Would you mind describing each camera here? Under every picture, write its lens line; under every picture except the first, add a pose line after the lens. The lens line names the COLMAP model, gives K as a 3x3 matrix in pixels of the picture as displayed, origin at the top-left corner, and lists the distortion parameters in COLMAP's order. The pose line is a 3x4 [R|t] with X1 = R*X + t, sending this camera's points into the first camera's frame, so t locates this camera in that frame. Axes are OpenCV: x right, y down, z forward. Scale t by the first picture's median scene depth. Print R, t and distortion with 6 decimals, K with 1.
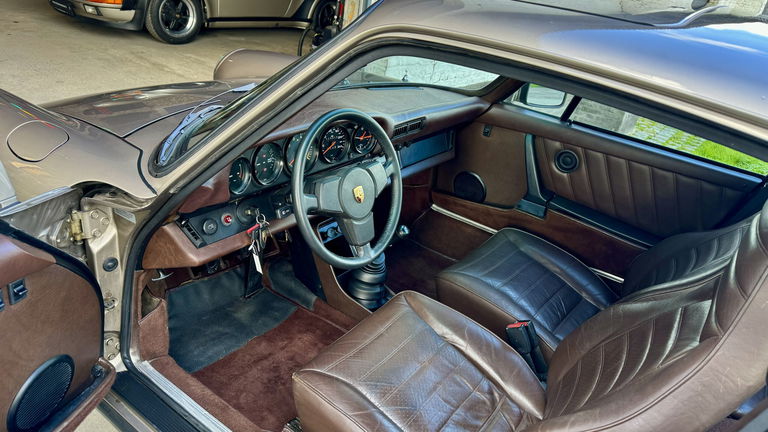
lens RADIAL K [[569.8, 0, 382.8], [0, 569.8, 216.7], [0, 0, 1]] dist [0.029091, -0.001549]
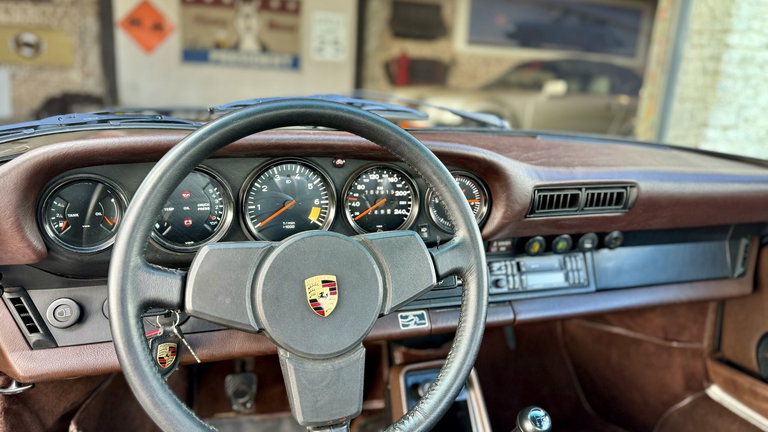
lens RADIAL K [[569.8, 0, 385.5], [0, 569.8, 213.2], [0, 0, 1]] dist [0.029091, -0.001549]
pose [[0.821544, 0.054861, -0.567499, 0.202092], [-0.195149, 0.962296, -0.189483, -0.023736], [0.535707, 0.266416, 0.801274, 0.591099]]
